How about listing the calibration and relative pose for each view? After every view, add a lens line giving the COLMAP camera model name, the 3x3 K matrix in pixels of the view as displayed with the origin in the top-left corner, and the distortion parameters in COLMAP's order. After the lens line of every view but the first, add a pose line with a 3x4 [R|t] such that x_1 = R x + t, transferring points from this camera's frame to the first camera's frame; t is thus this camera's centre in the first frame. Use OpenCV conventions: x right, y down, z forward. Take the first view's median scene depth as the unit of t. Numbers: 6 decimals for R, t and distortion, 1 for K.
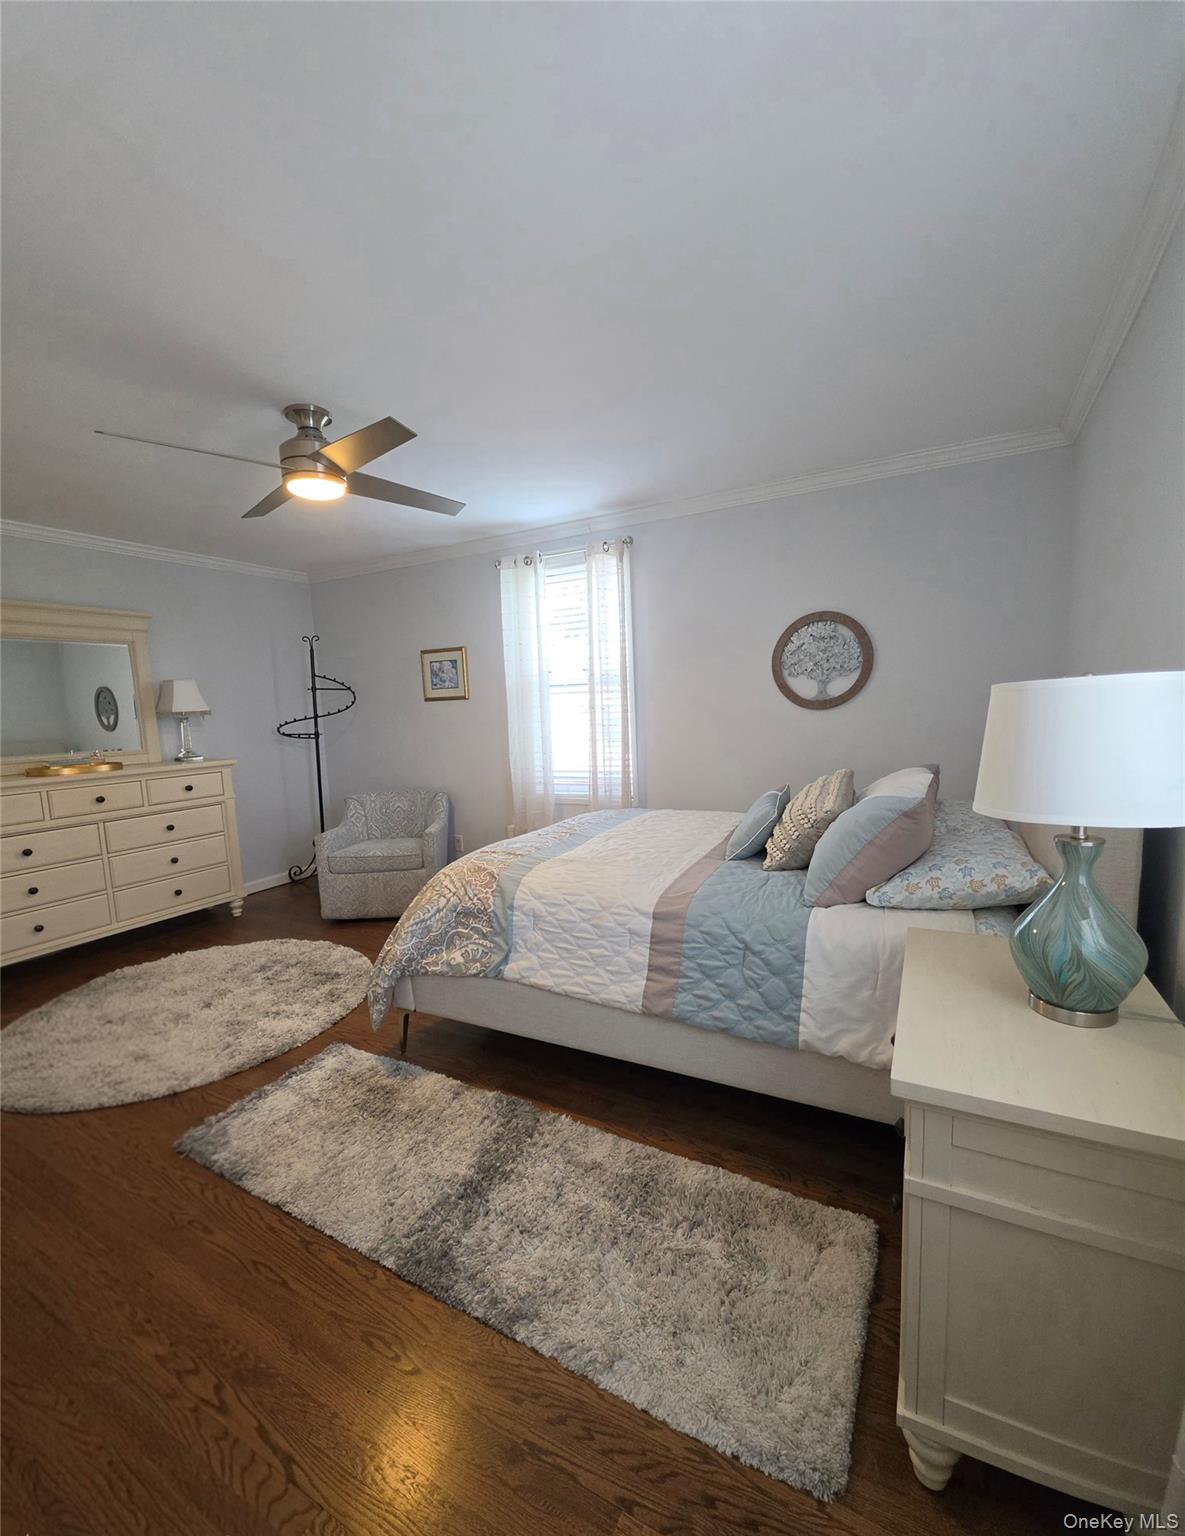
lens RADIAL K [[626.8, 0, 591.3], [0, 626.8, 779.9], [0, 0, 1]] dist [-0.001501, -0.000041]
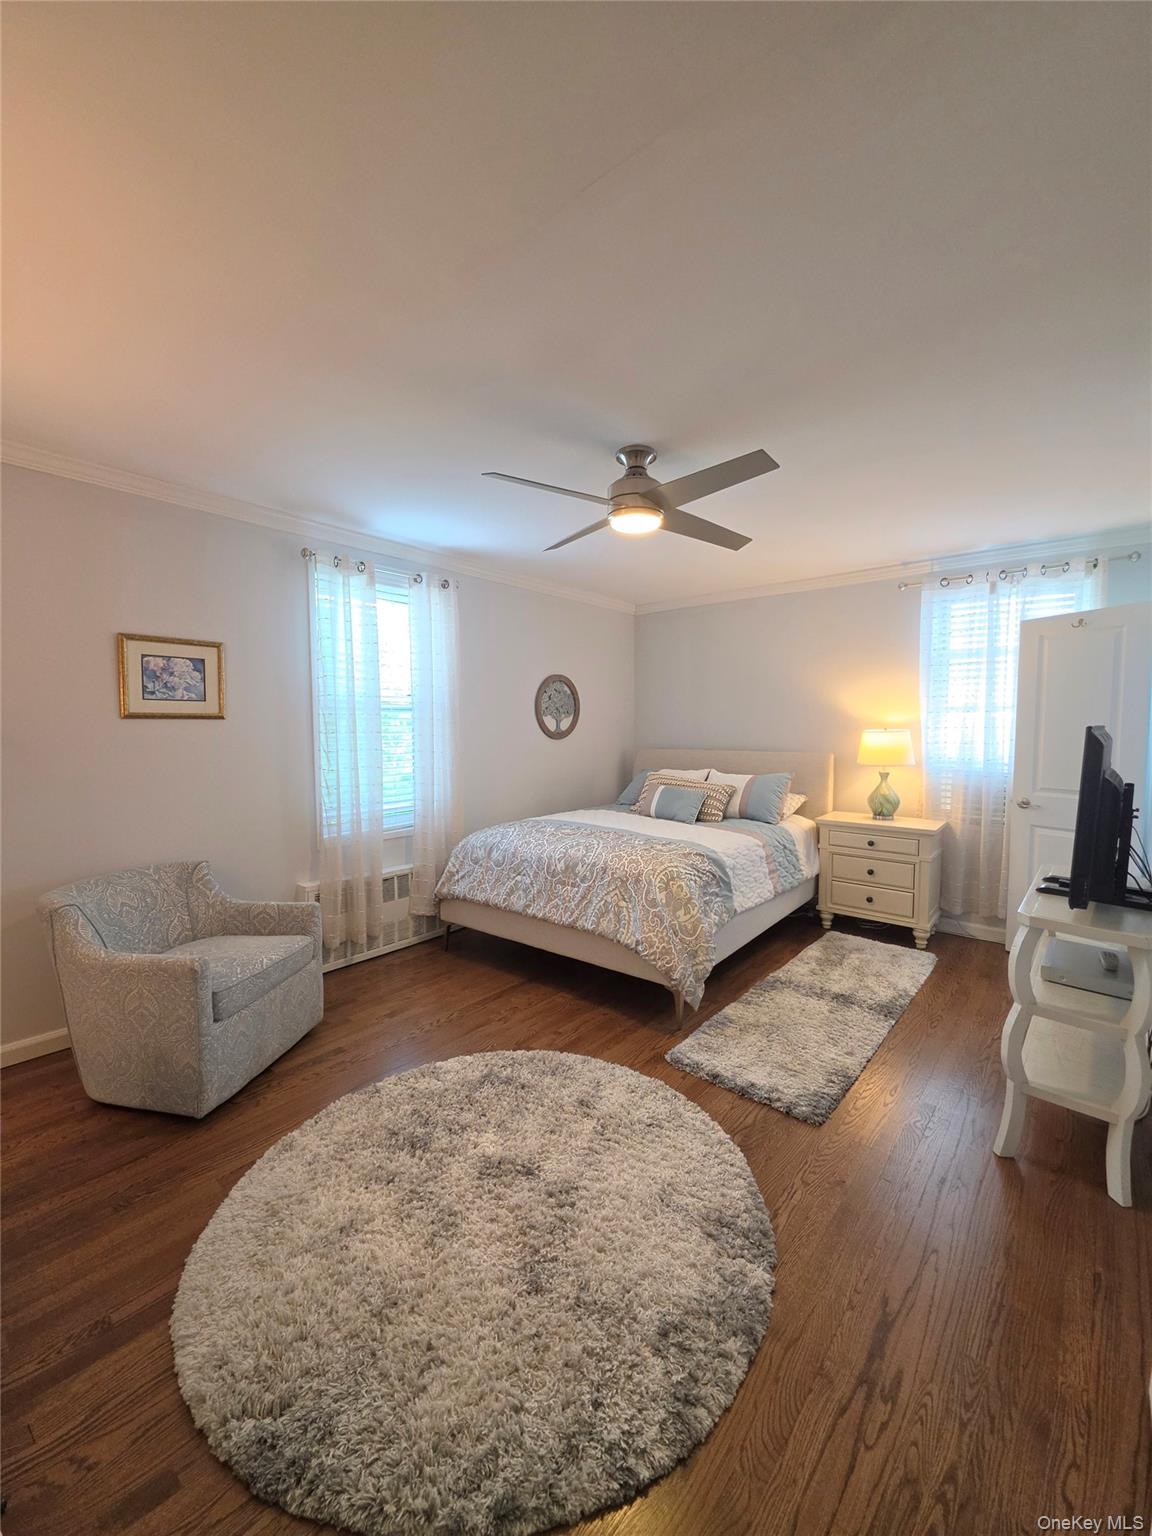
lens RADIAL K [[613.8, 0, 574.7], [0, 613.8, 761.1], [0, 0, 1]] dist [-0.000495, -0.000019]
pose [[0.203372, -0.024046, 0.978806, -0.948015], [0.105116, 0.994457, 0.002589, -0.053409], [-0.973443, 0.102362, 0.204772, 0.598459]]
